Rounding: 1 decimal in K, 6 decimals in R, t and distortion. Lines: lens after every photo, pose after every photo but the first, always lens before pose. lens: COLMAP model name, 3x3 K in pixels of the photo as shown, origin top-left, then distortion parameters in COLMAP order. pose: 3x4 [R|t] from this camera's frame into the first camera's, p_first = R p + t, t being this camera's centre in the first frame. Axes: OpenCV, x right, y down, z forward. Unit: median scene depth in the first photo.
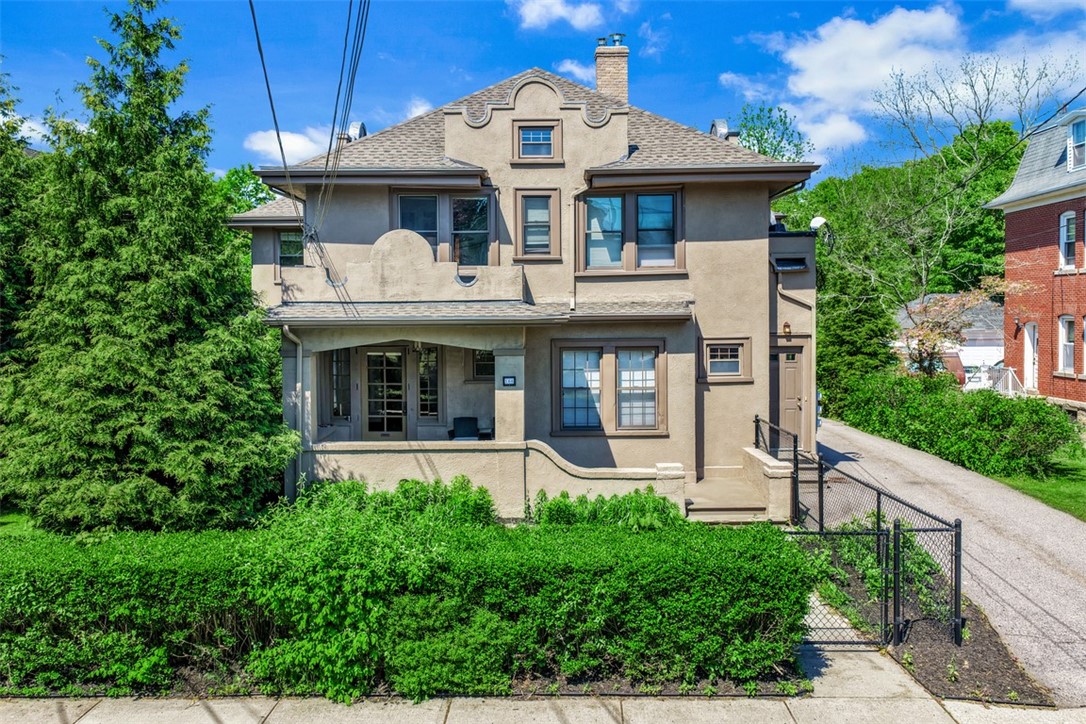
lens RADIAL K [[877.8, 0, 546.0], [0, 877.8, 360.2], [0, 0, 1]] dist [-0.000935, -0.004159]
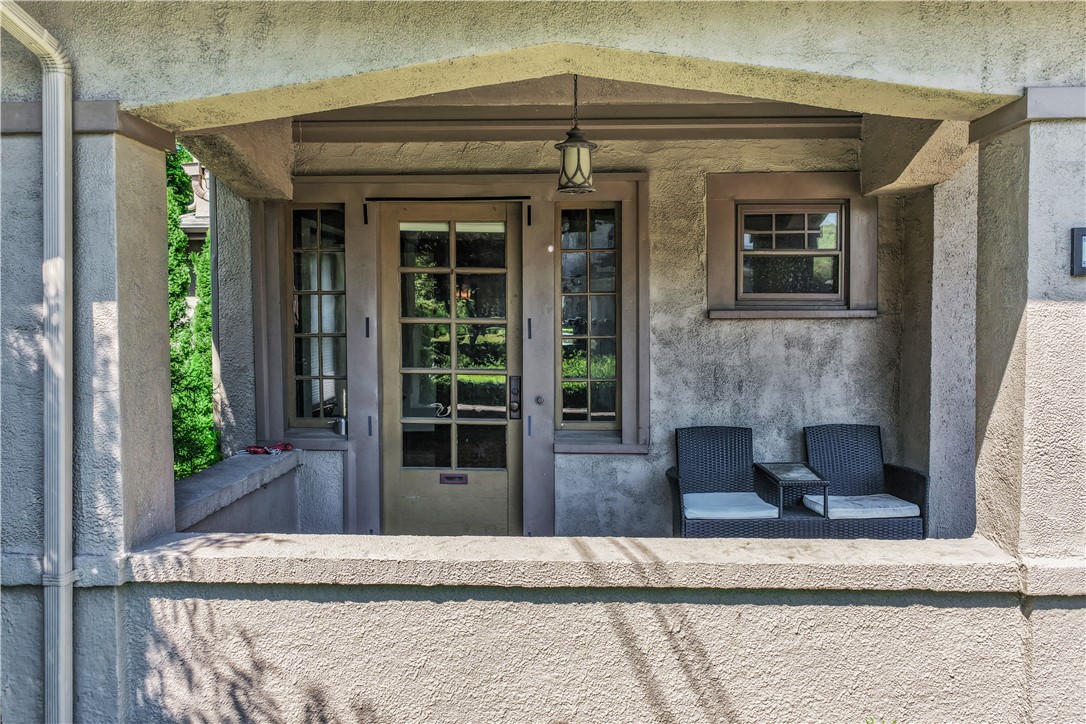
lens RADIAL K [[877.8, 0, 541.8], [0, 877.8, 364.9], [0, 0, 1]] dist [-0.000935, -0.004159]
pose [[0.998722, 0.002831, -0.050470, -0.140357], [-0.002498, 0.999975, 0.006643, 0.042527], [0.050488, -0.006508, 0.998703, 0.708331]]
